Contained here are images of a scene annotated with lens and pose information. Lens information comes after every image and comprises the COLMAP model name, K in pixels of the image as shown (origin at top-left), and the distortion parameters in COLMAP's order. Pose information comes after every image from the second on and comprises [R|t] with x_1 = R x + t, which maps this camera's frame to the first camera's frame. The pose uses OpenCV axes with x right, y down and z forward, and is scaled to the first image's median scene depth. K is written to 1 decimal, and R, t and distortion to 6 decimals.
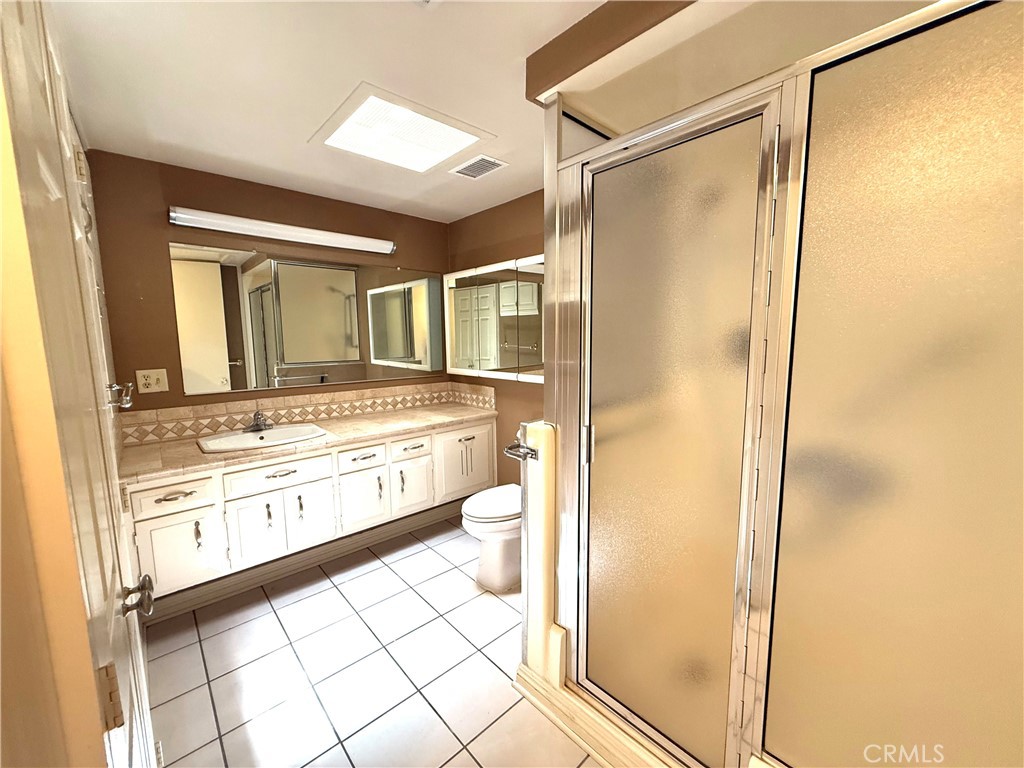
lens RADIAL K [[407.6, 0, 507.7], [0, 407.6, 384.7], [0, 0, 1]] dist [-0.000391, 0.000061]
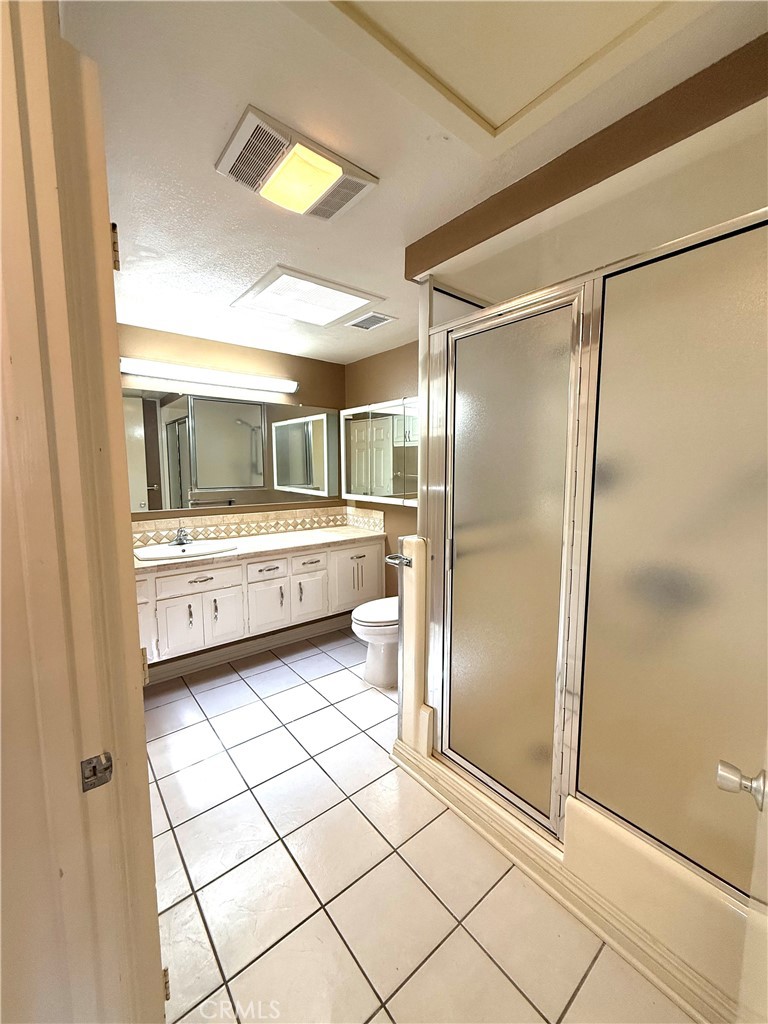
lens RADIAL K [[407.6, 0, 382.6], [0, 407.6, 507.4], [0, 0, 1]] dist [-0.000391, 0.000061]
pose [[0.998389, 0.014228, -0.054919, 0.029845], [-0.015041, 0.999783, -0.014430, 0.013204], [0.054702, 0.015233, 0.998387, -0.132601]]
